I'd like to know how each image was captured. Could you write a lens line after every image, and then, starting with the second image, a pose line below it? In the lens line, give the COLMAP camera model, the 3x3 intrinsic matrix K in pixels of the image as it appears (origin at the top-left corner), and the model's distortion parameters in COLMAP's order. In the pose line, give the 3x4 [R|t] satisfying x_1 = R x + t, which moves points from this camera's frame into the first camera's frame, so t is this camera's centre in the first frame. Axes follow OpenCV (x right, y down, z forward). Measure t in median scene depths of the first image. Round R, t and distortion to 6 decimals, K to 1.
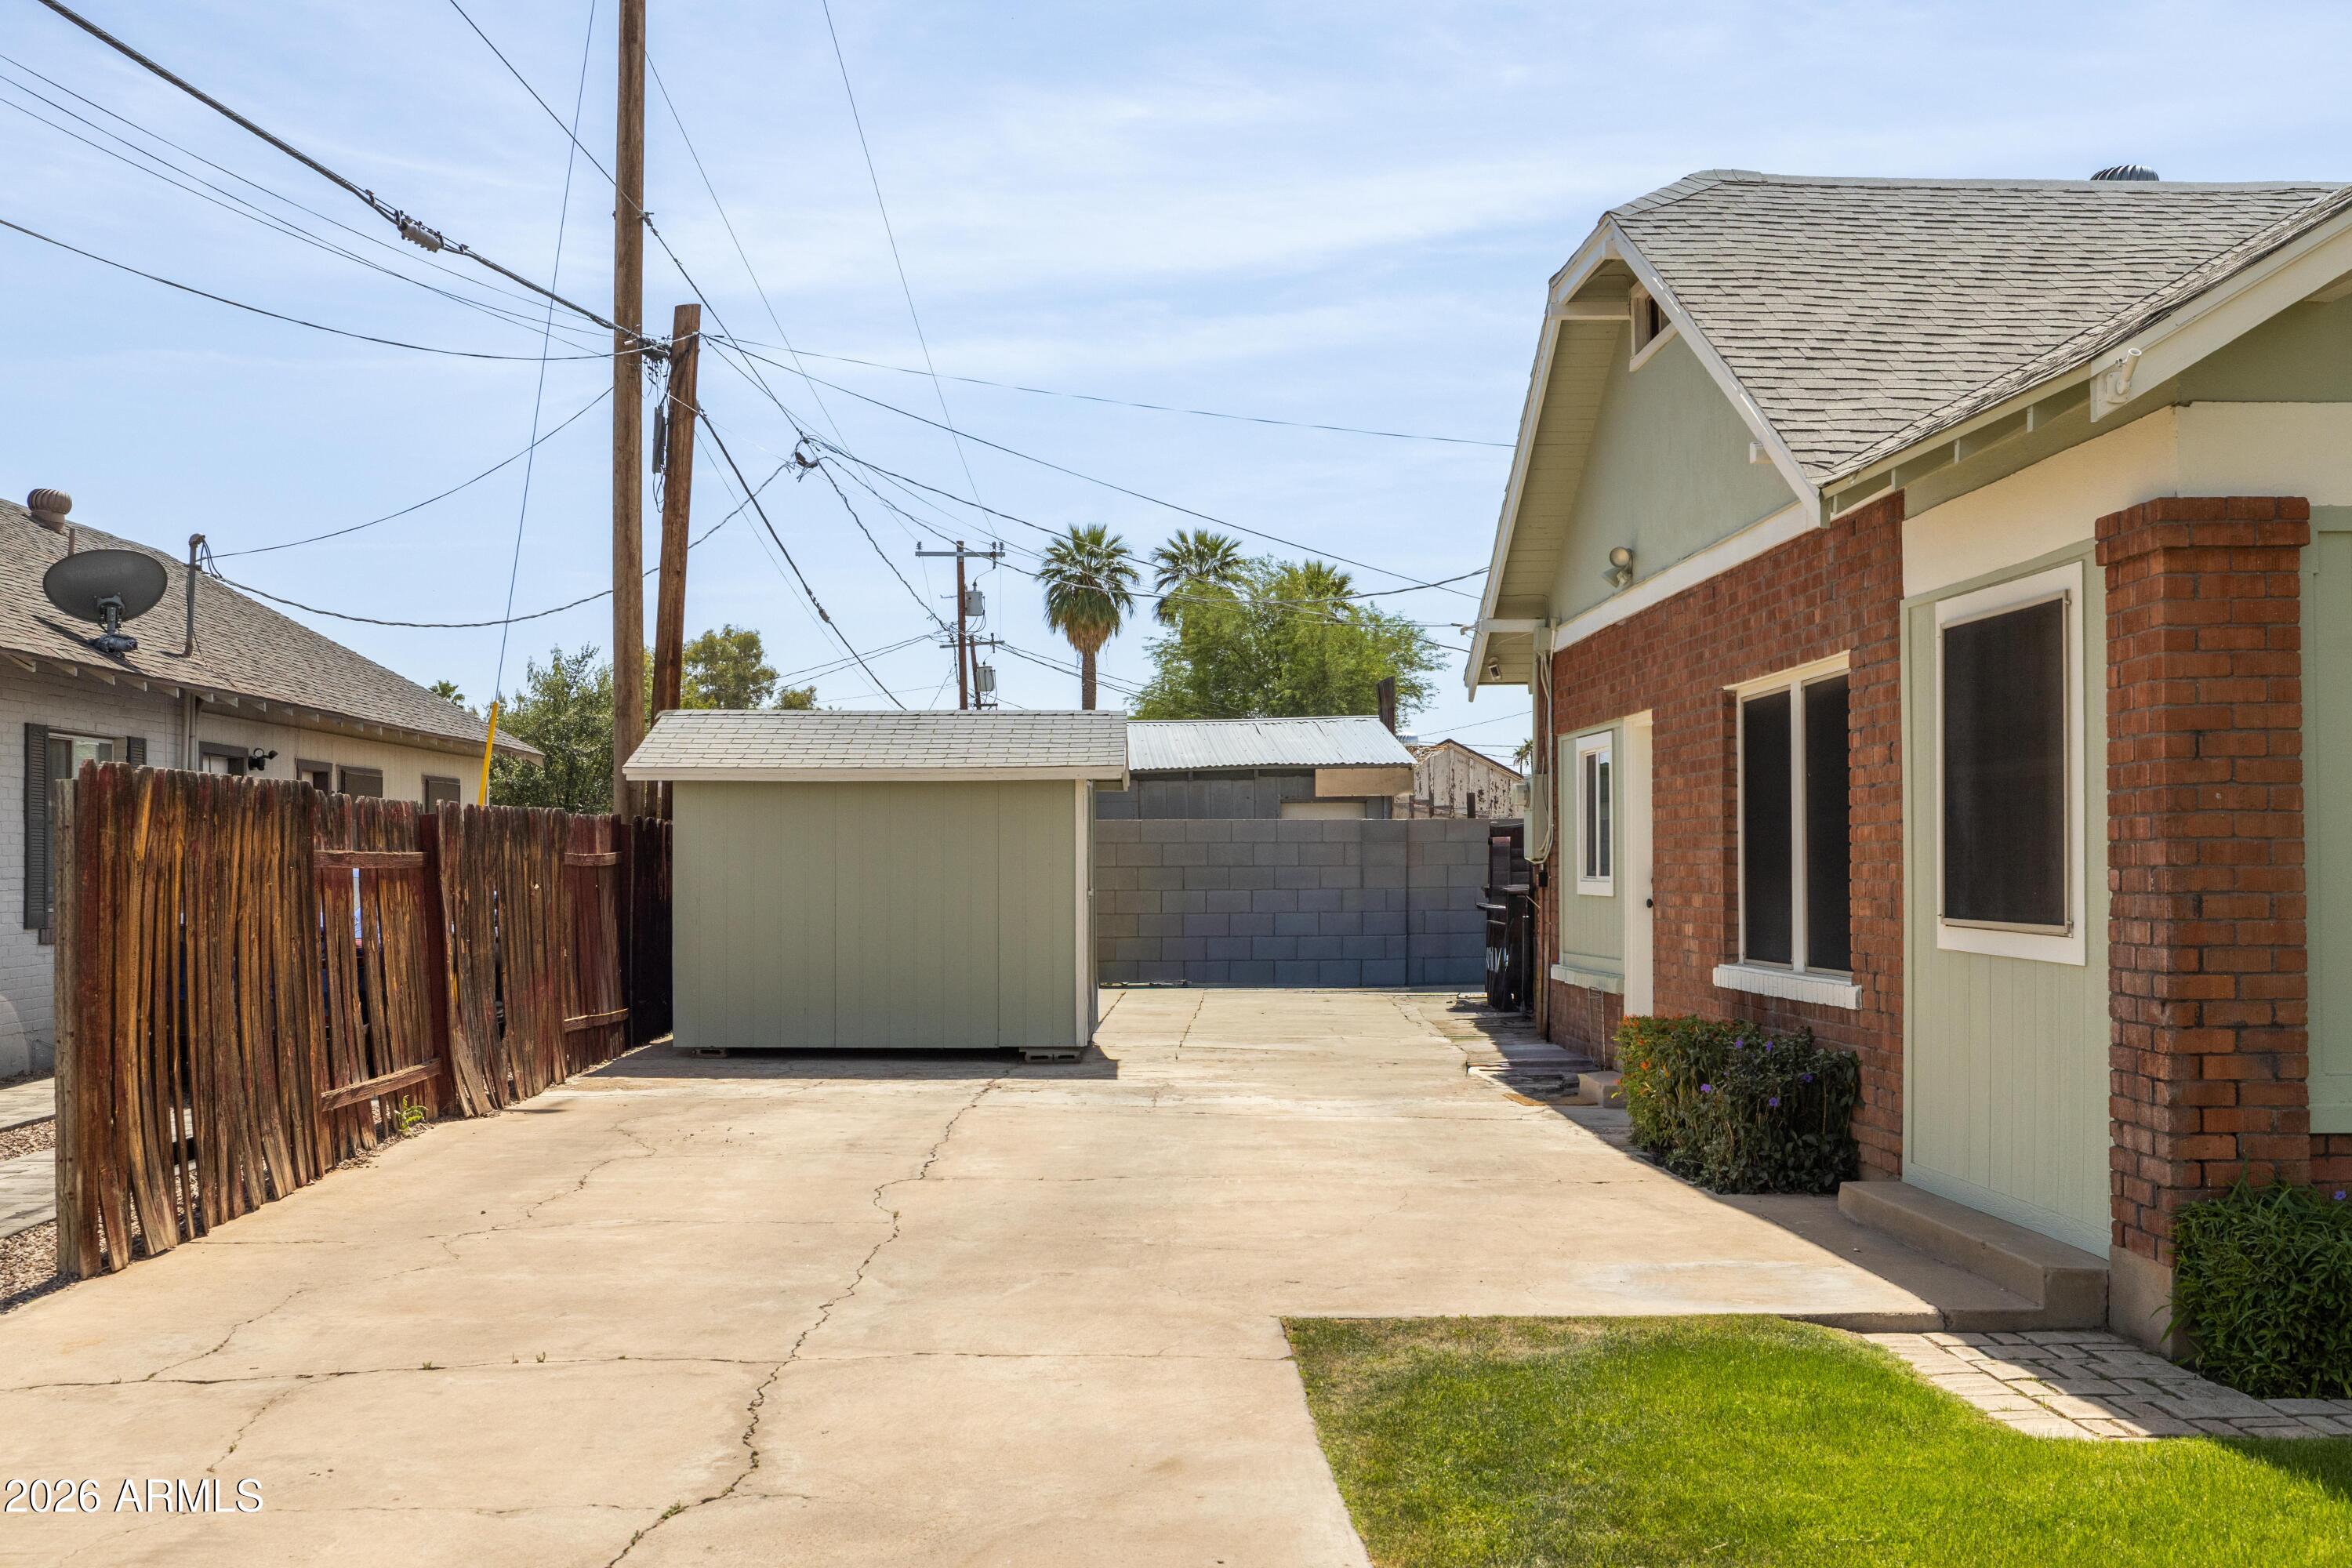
lens RADIAL K [[2382.2, 0, 1172.7], [0, 2382.2, 850.2], [0, 0, 1]] dist [0.006430, -0.001274]
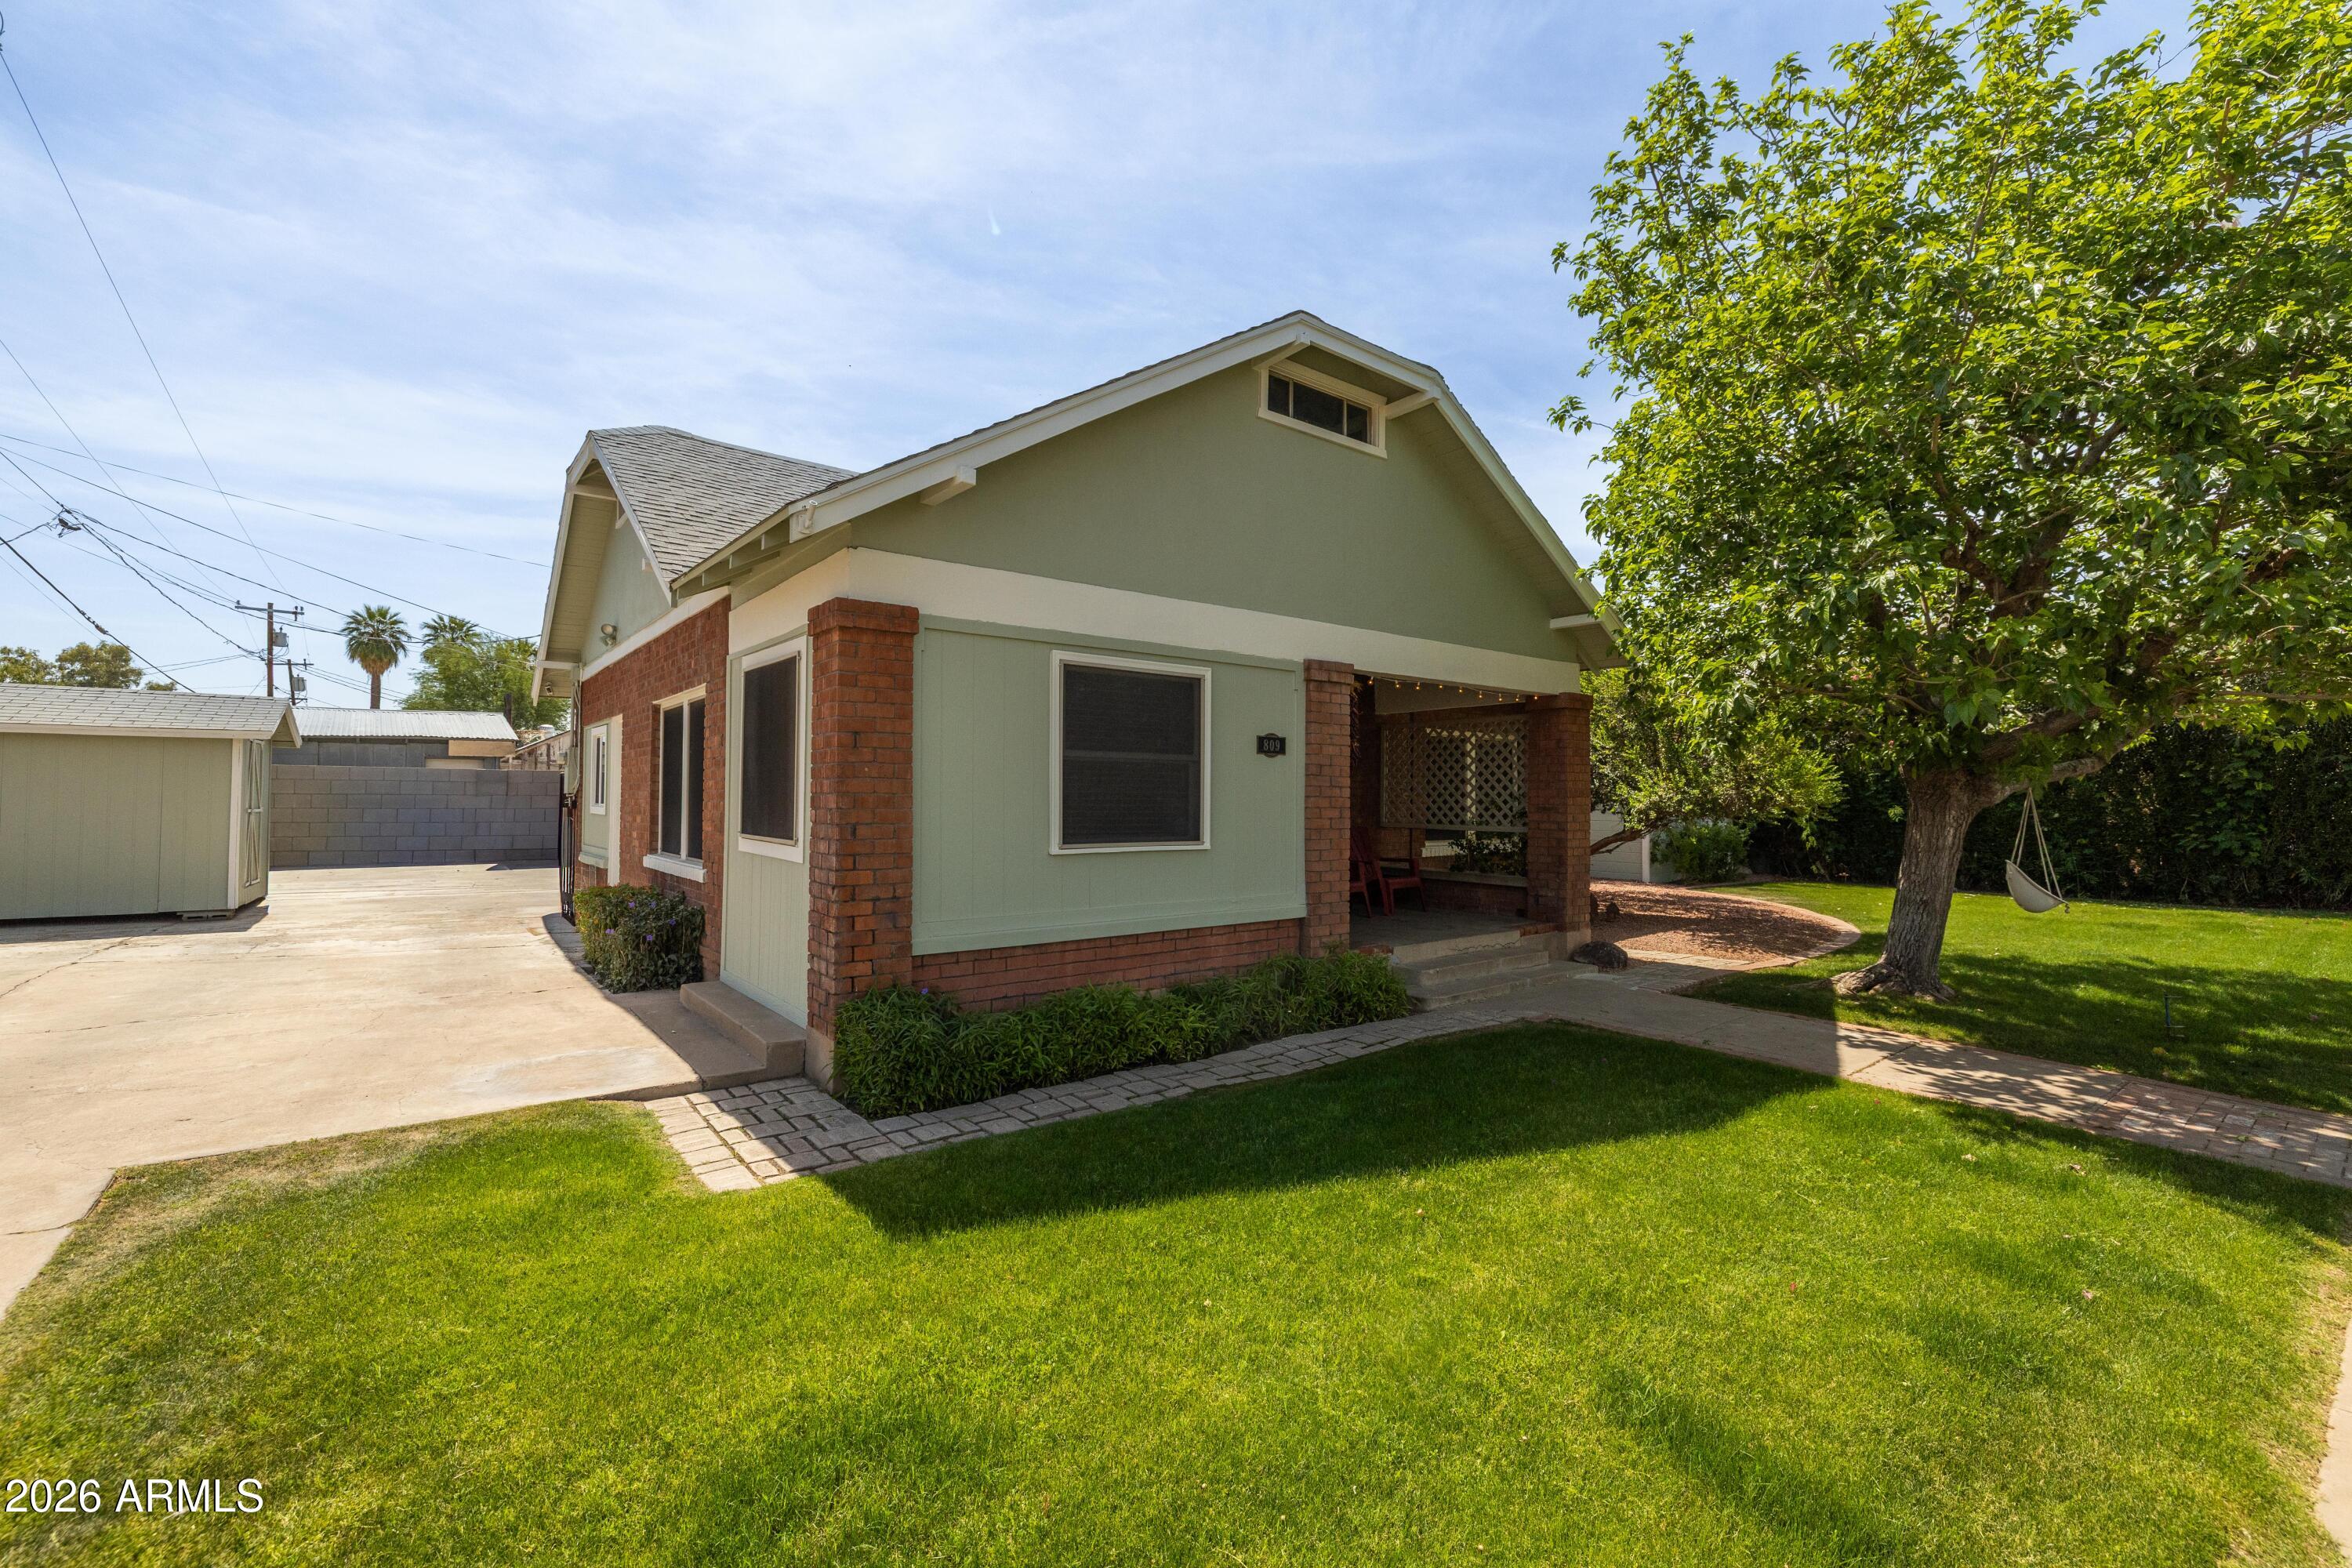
lens RADIAL K [[979.4, 0, 1164.6], [0, 979.4, 775.9], [0, 0, 1]] dist [0.001373, -0.000394]
pose [[0.811484, 0.023728, 0.583893, 0.135835], [-0.016276, 0.999705, -0.018006, -0.005945], [-0.584148, 0.005108, 0.811631, 0.197004]]
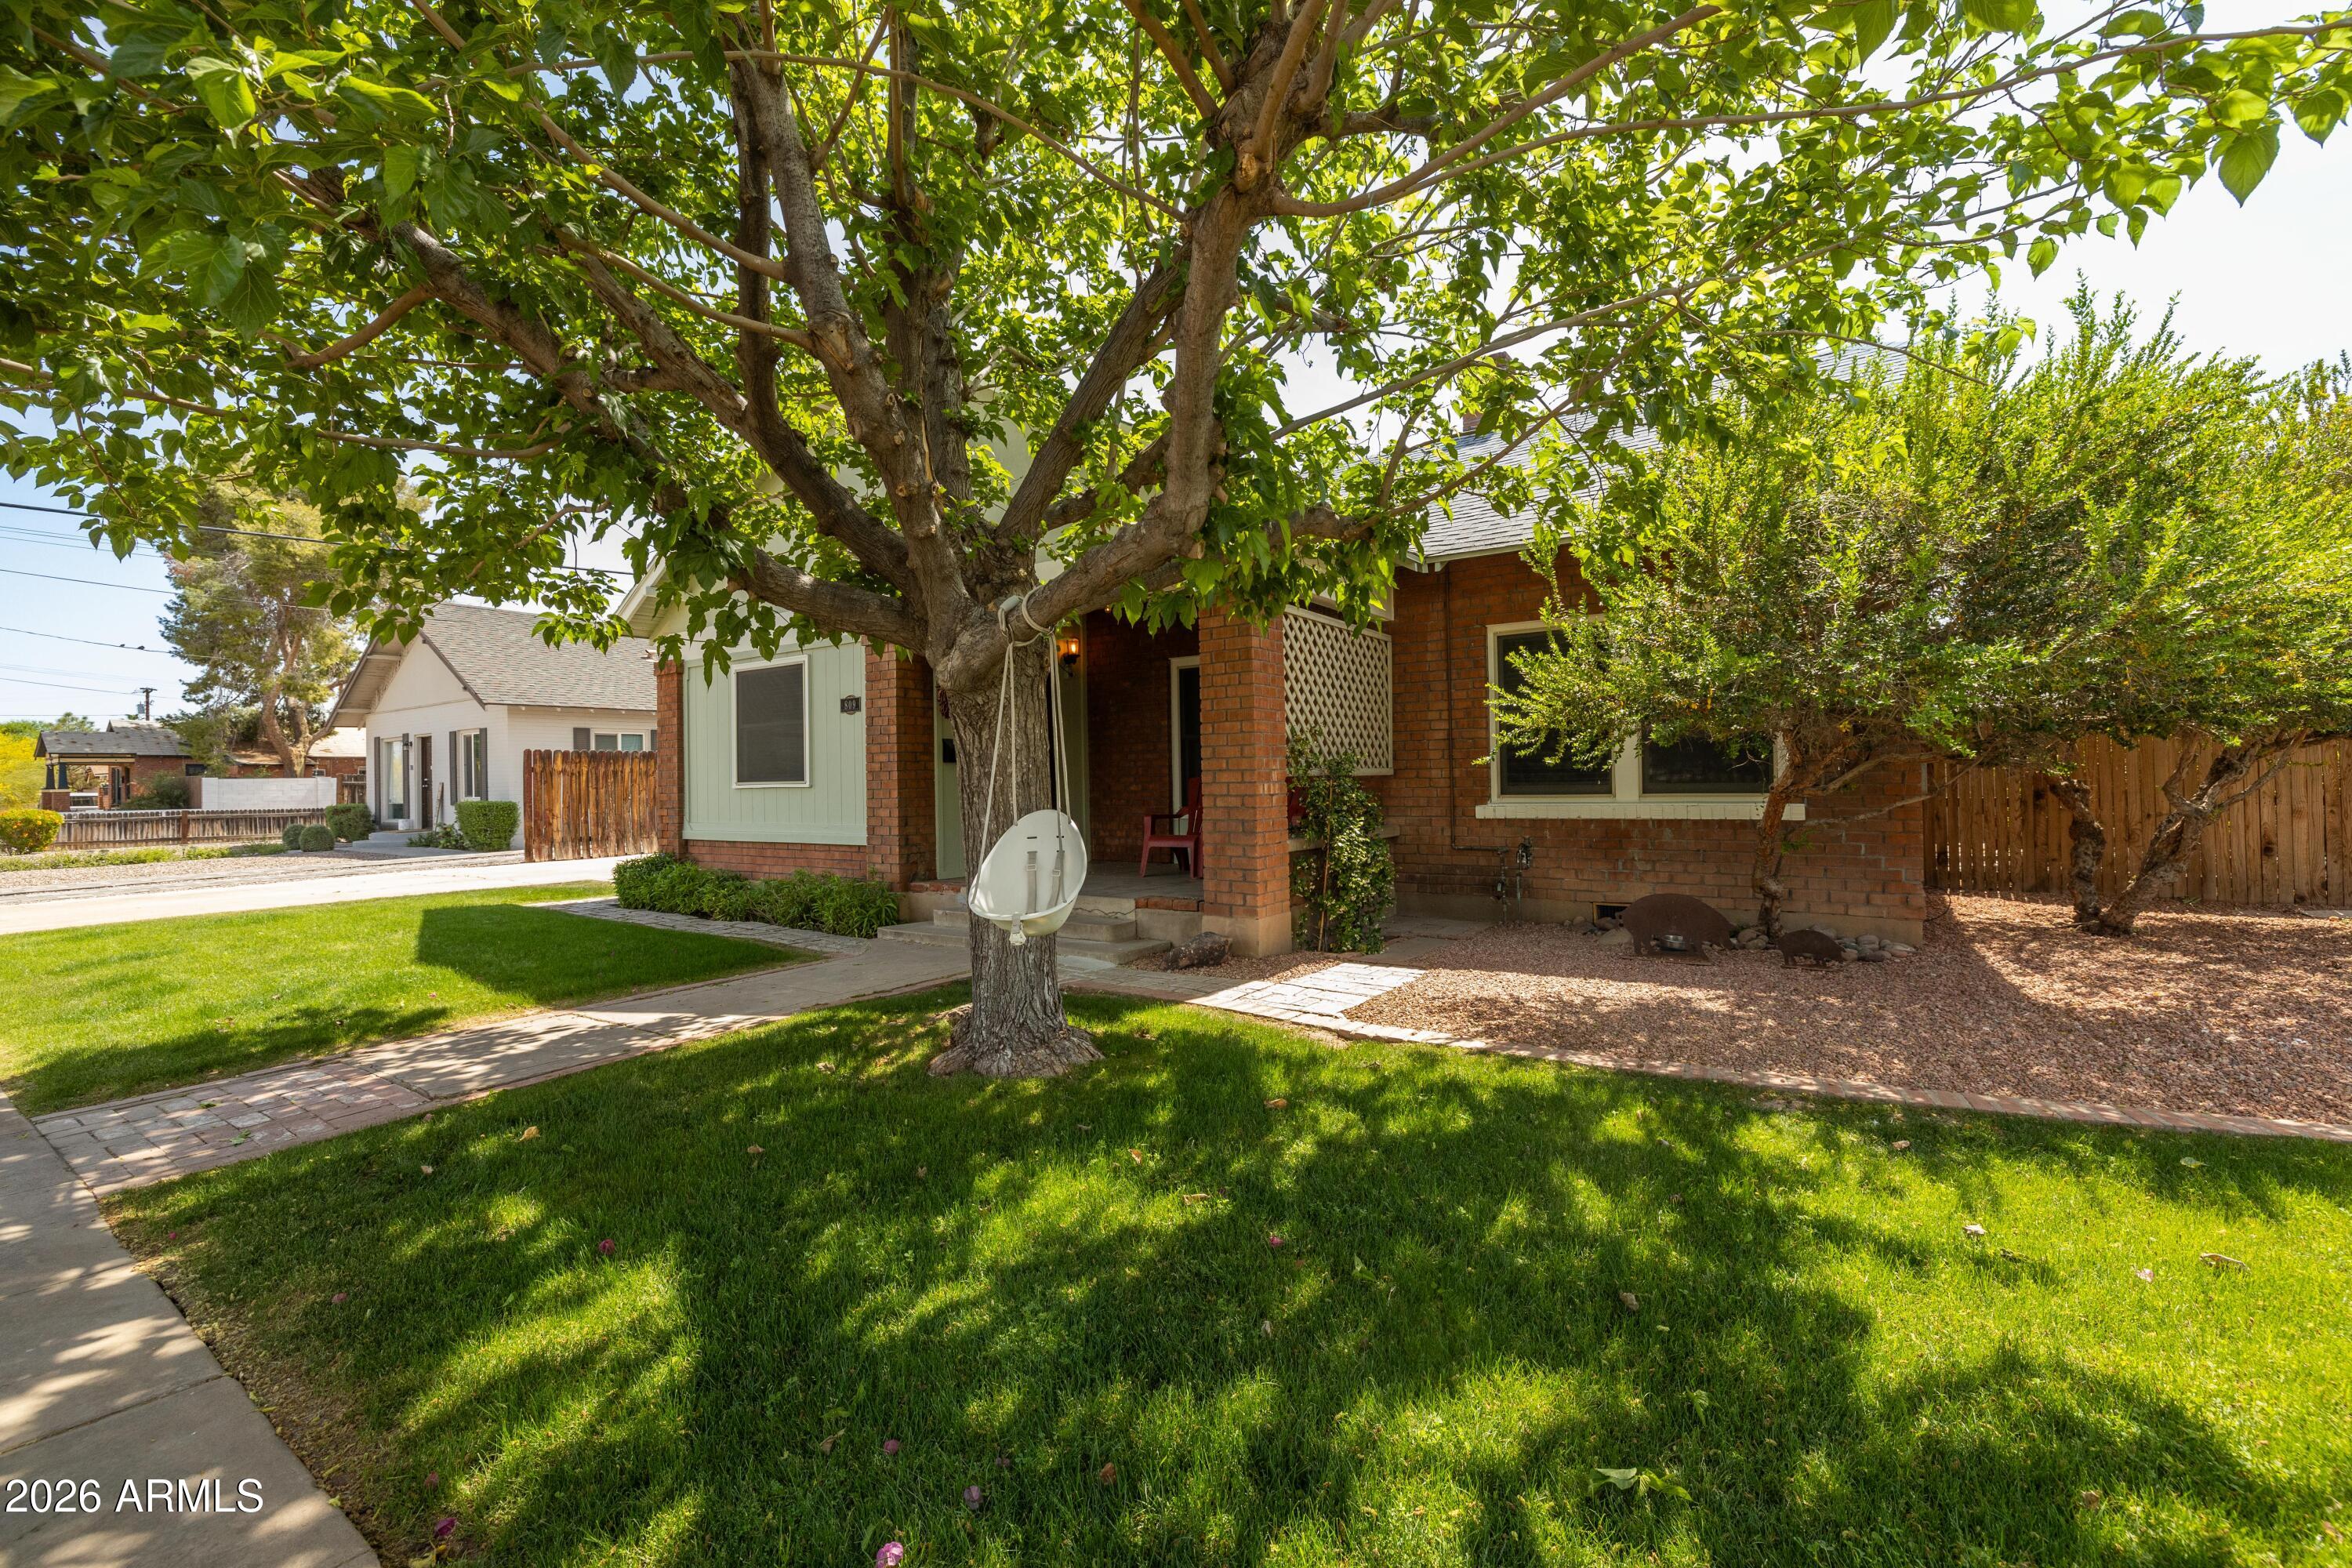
lens RADIAL K [[979.4, 0, 1164.6], [0, 979.4, 775.9], [0, 0, 1]] dist [0.001373, -0.000394]
pose [[0.795939, -0.013720, -0.605222, 1.358210], [0.018114, 0.999835, 0.001156, 0.025680], [0.605106, -0.011883, 0.796056, 0.195539]]
